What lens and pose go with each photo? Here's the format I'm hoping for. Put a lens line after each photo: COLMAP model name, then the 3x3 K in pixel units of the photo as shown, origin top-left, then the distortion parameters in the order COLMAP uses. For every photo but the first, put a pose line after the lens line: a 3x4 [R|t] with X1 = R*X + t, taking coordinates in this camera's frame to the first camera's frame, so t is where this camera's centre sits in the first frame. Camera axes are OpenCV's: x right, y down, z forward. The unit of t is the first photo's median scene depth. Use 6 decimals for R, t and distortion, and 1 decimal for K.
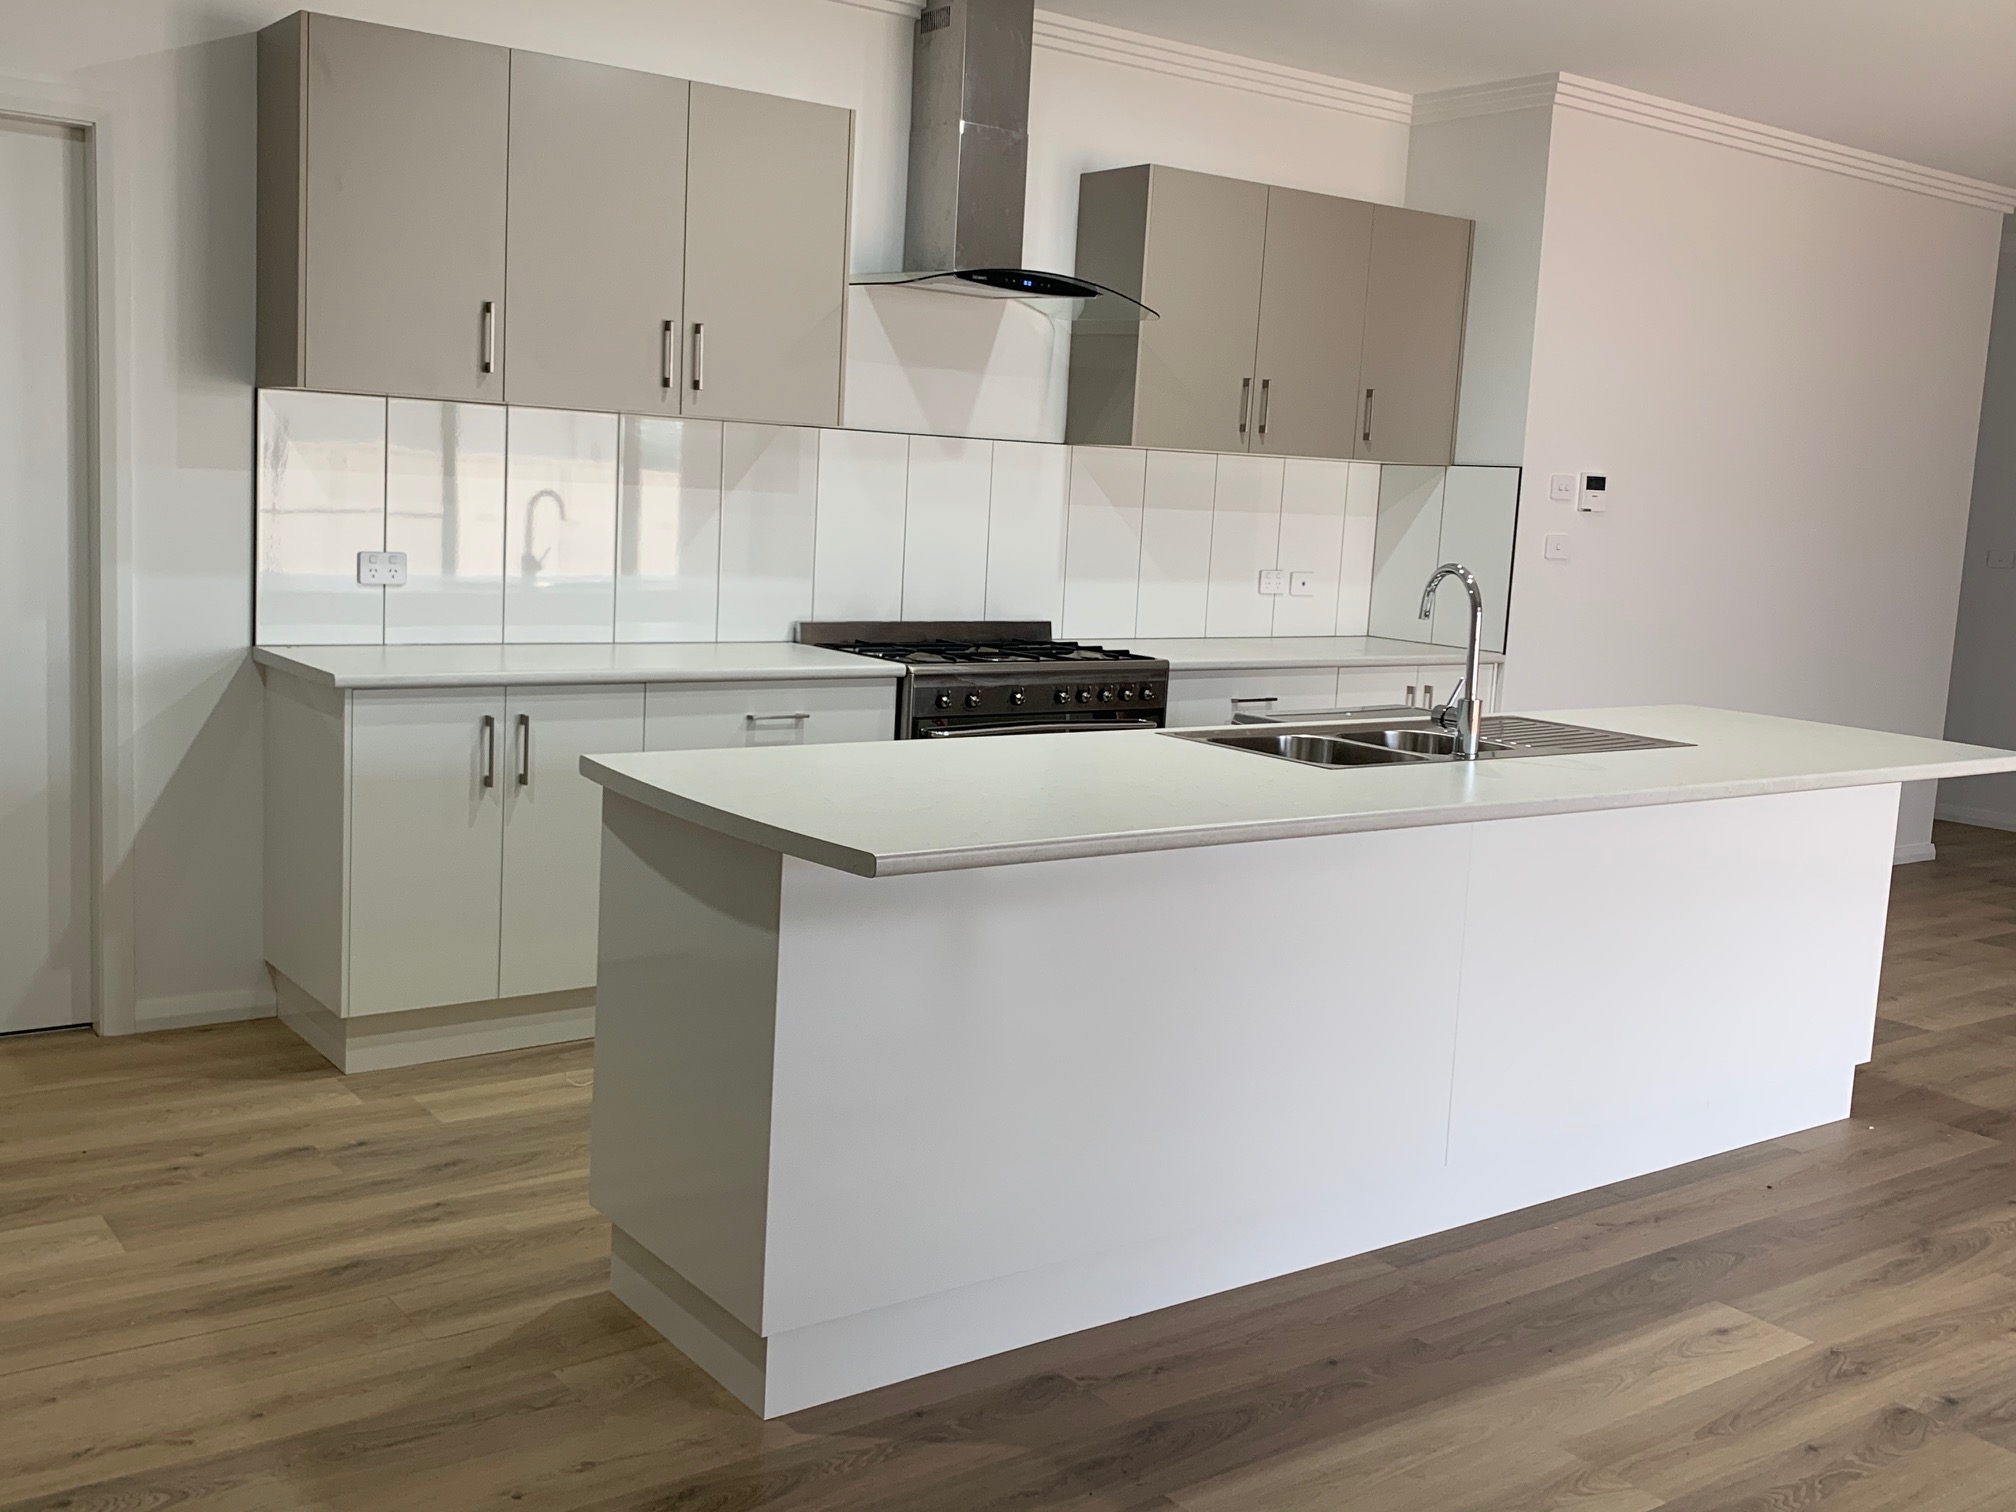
lens RADIAL K [[1911.7, 0, 1004.5], [0, 1911.7, 783.0], [0, 0, 1]] dist [0.009326, -0.014399]
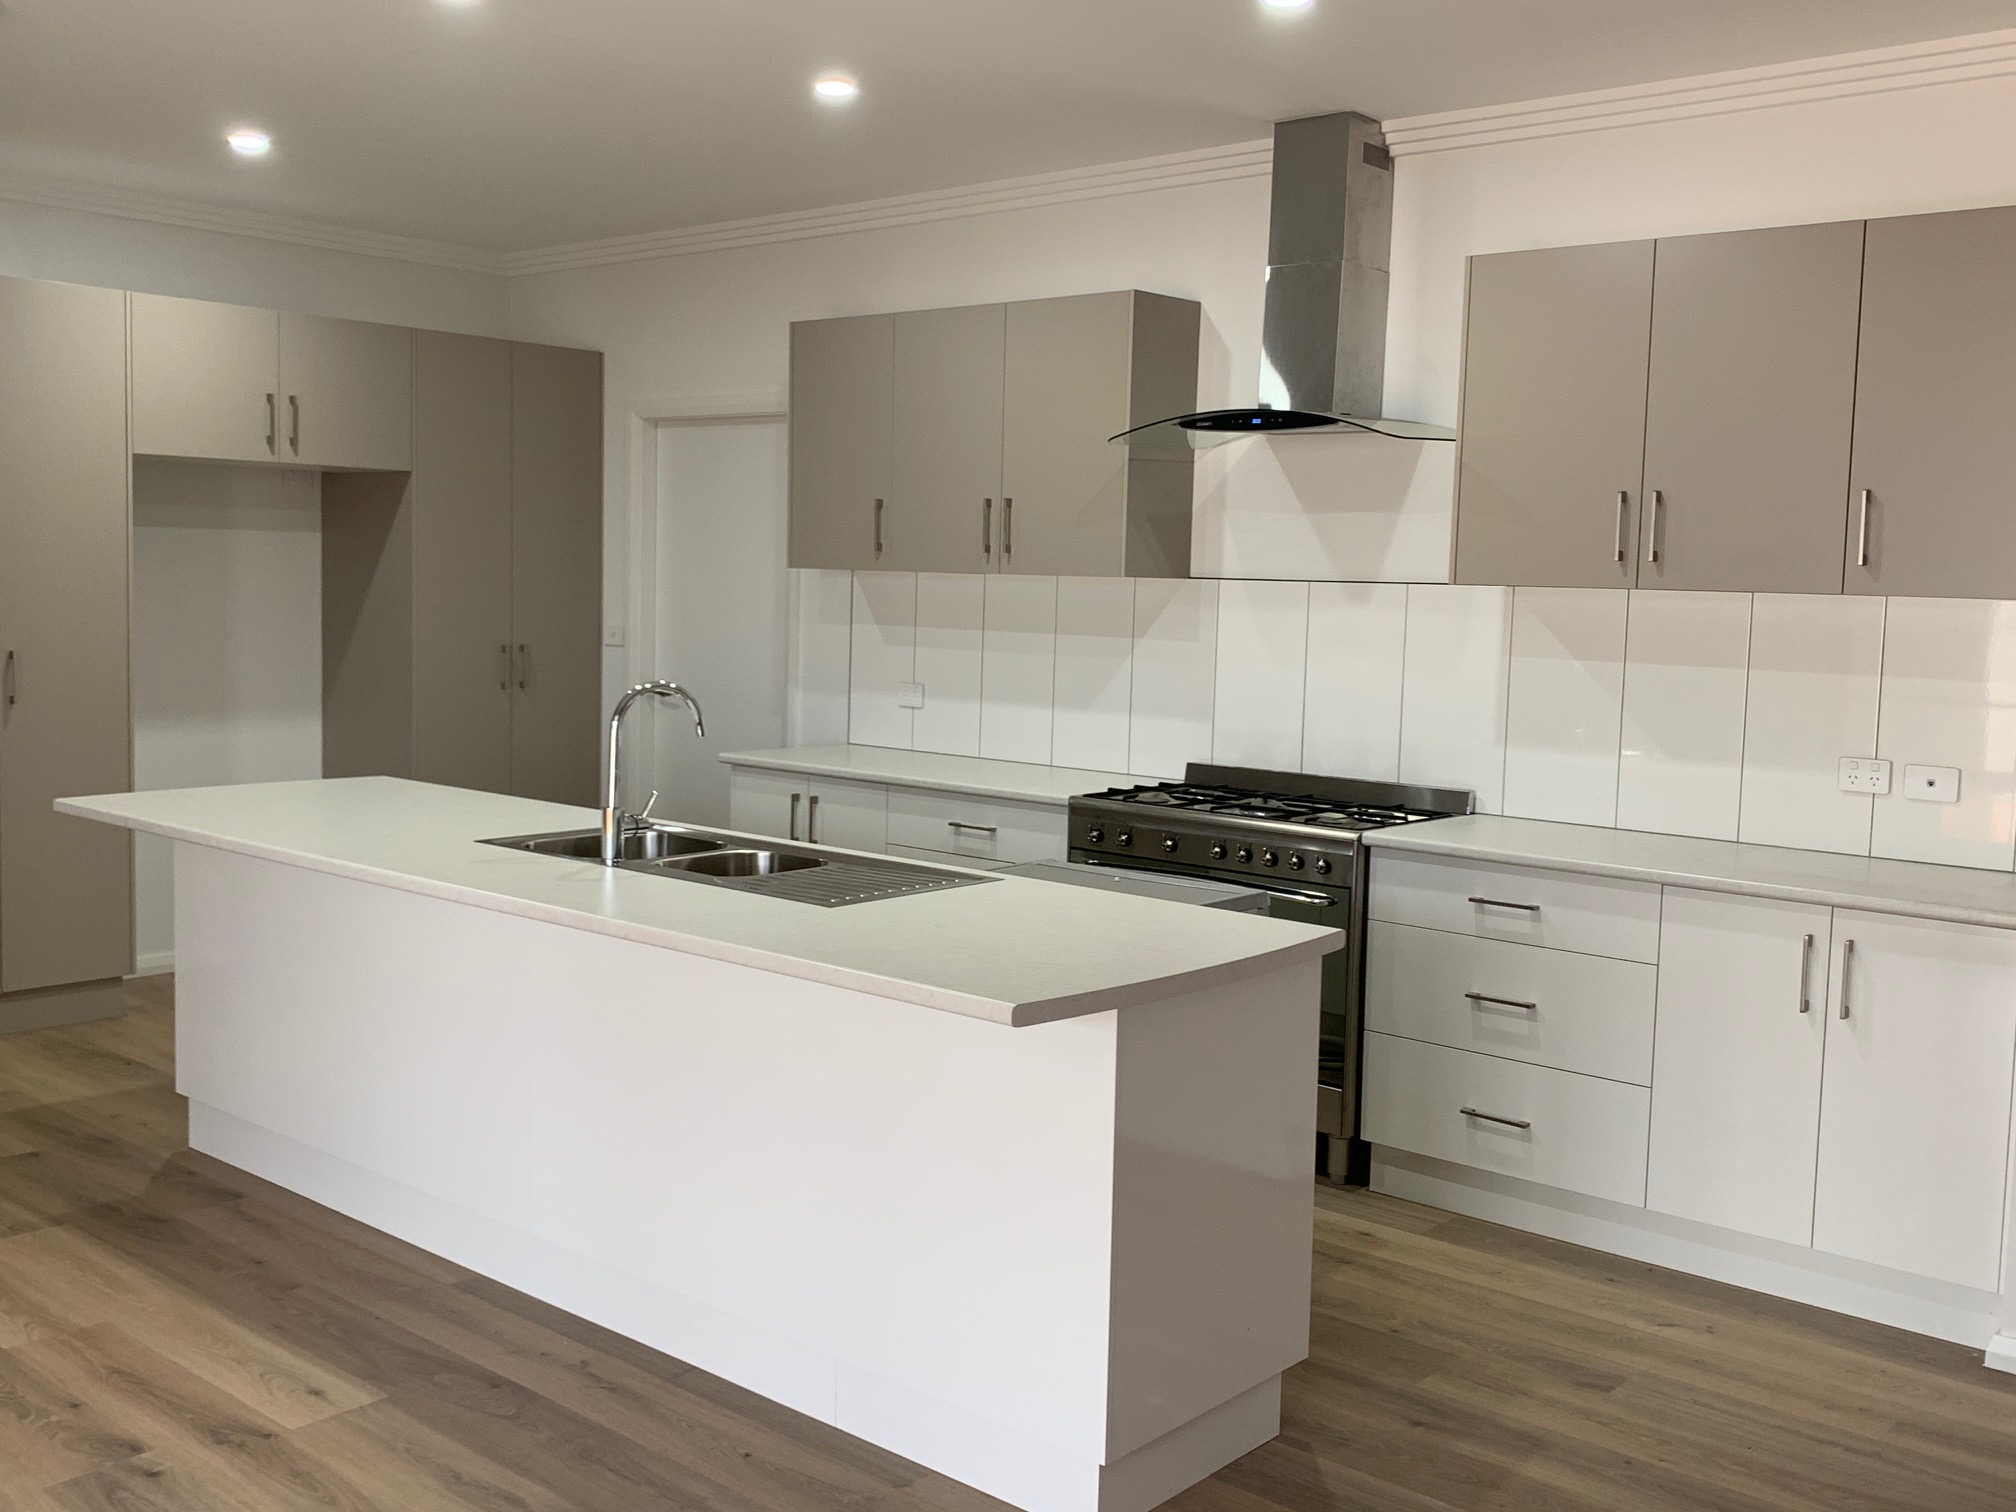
lens RADIAL K [[1966.0, 0, 1008.0], [0, 1966.0, 756.0], [0, 0, 1]] dist [-0.001545, 0.001981]
pose [[0.222907, 0.045780, -0.973764, 1.247252], [-0.163581, 0.986489, 0.008932, -0.108874], [0.961017, 0.157298, 0.227384, 0.888080]]
